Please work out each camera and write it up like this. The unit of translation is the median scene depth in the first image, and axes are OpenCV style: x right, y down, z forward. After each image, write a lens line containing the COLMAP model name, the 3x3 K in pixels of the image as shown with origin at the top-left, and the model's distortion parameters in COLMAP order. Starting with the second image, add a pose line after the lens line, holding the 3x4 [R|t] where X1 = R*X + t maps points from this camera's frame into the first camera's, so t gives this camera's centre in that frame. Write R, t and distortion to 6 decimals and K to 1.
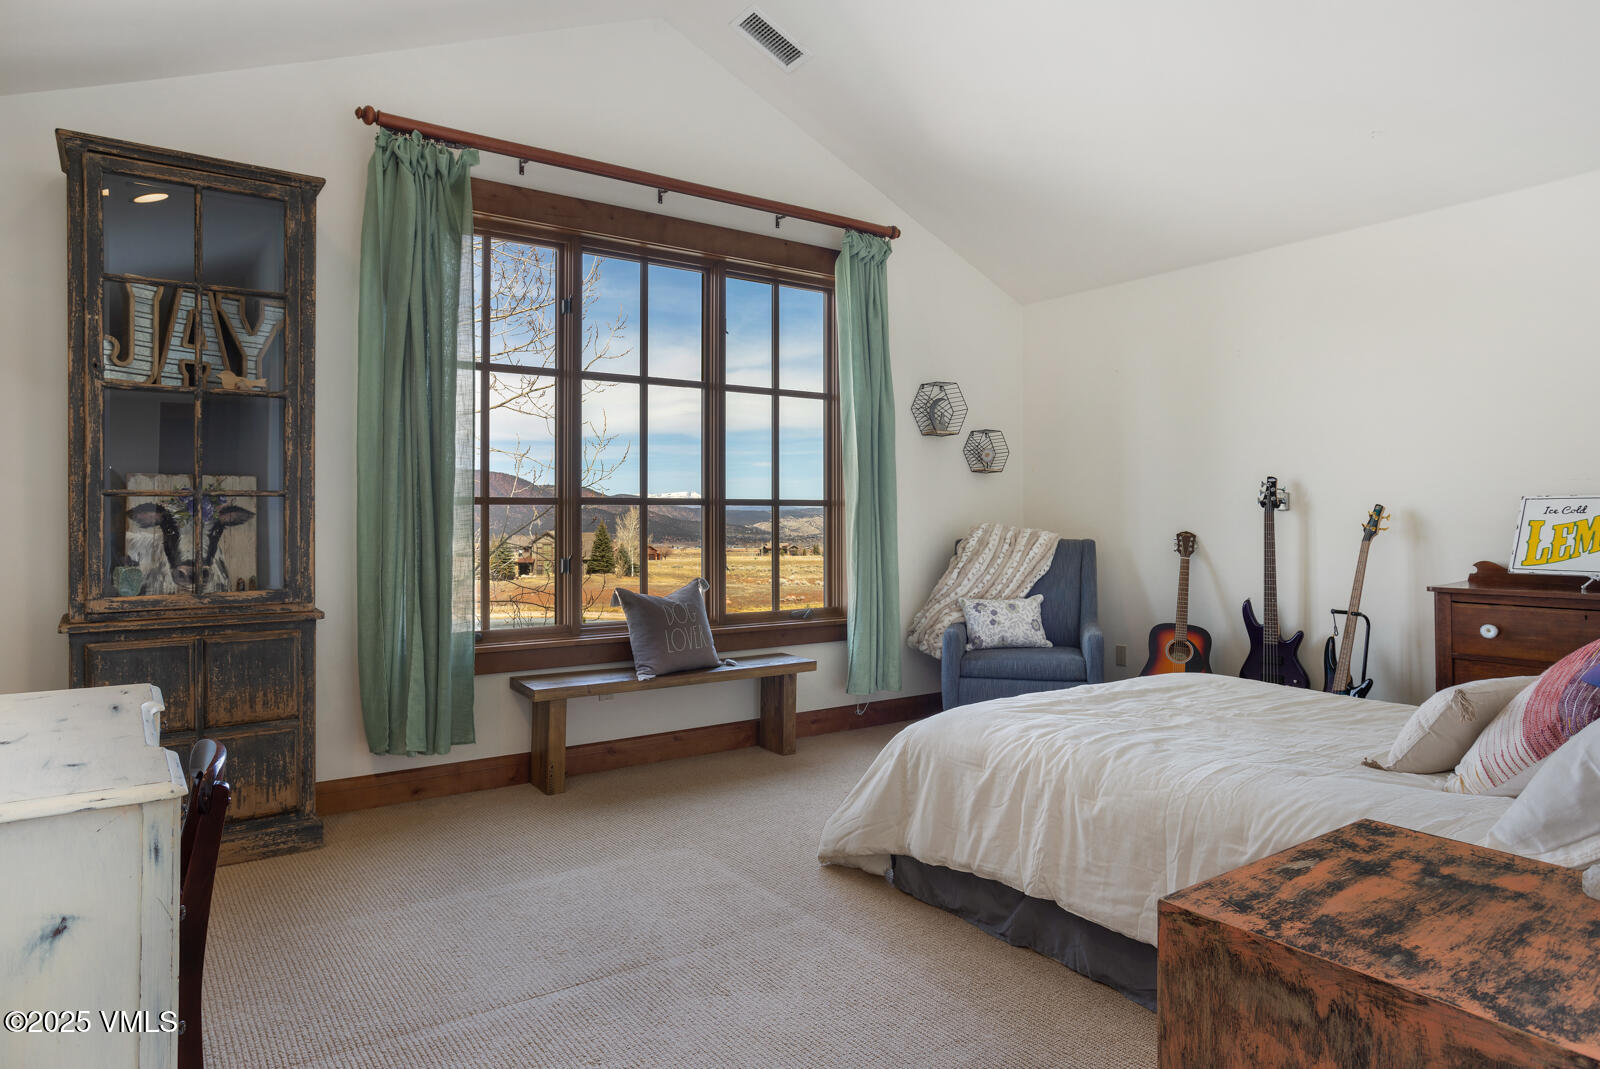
lens RADIAL K [[988.6, 0, 801.0], [0, 988.6, 528.8], [0, 0, 1]] dist [0.005183, 0.007337]
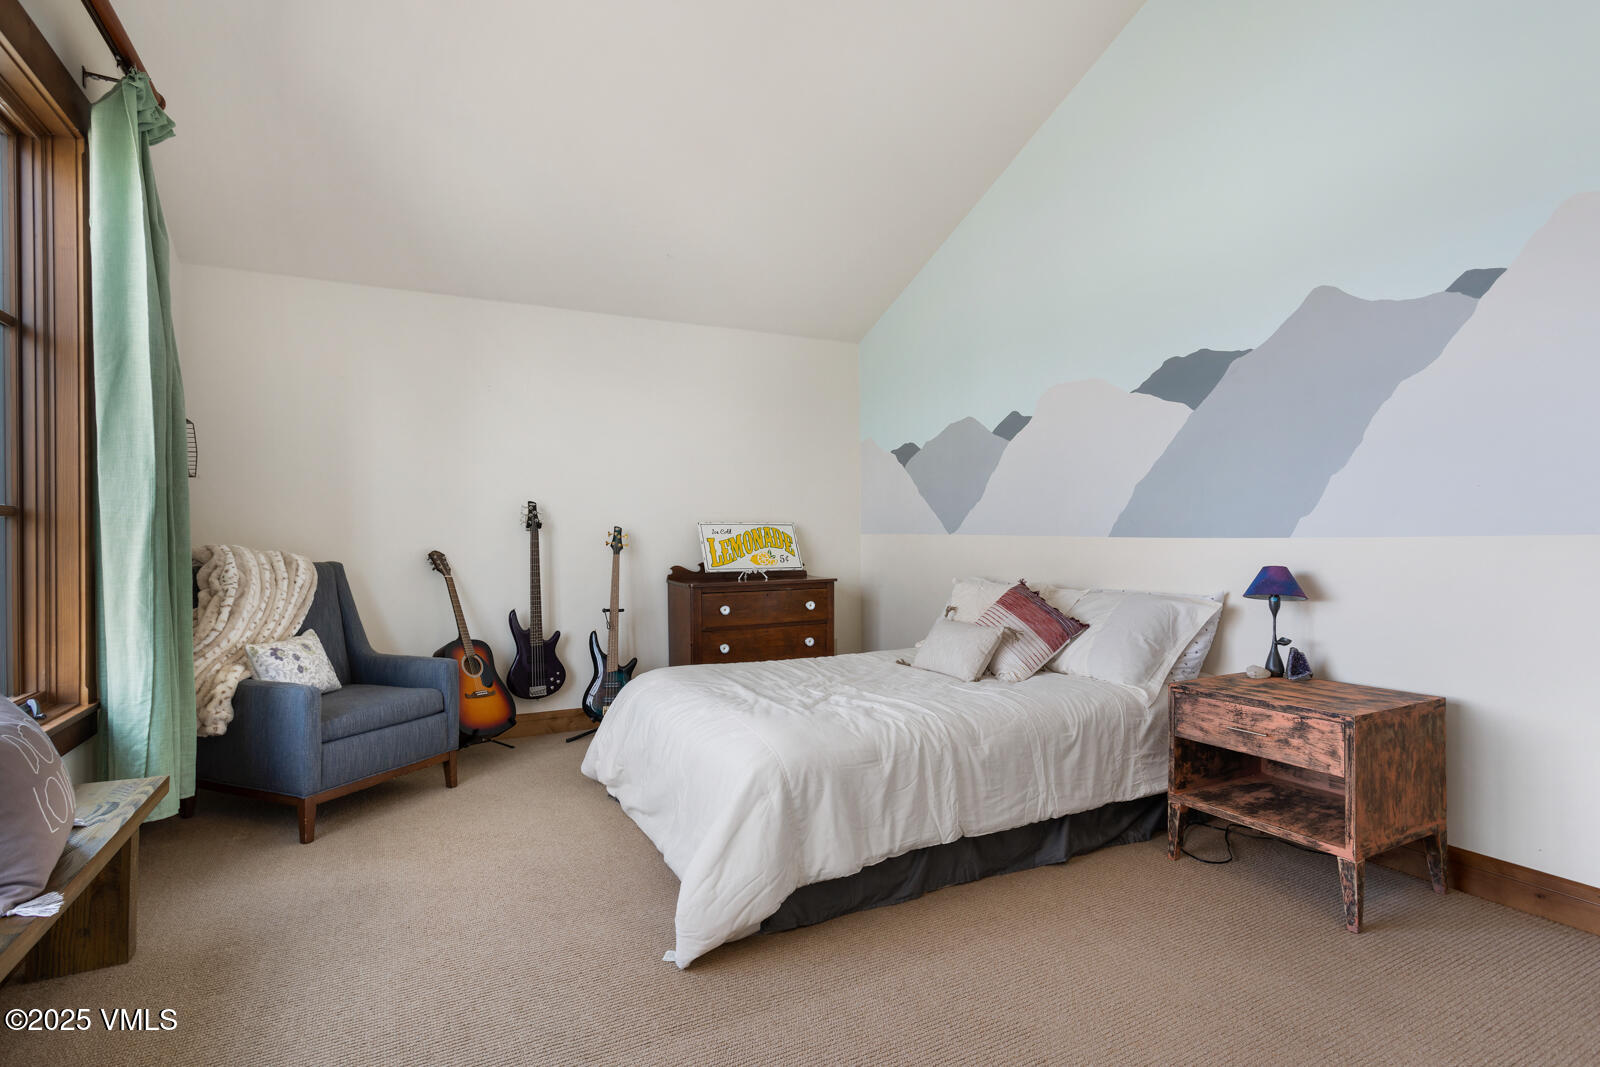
lens RADIAL K [[801.0, 0, 801.1], [0, 801.0, 532.4], [0, 0, 1]] dist [-0.024861, 0.003502]
pose [[0.119871, 0.006806, 0.992766, -0.496461], [0.014453, 0.999859, -0.008599, -0.004284], [-0.992684, 0.015380, 0.119756, 0.681631]]
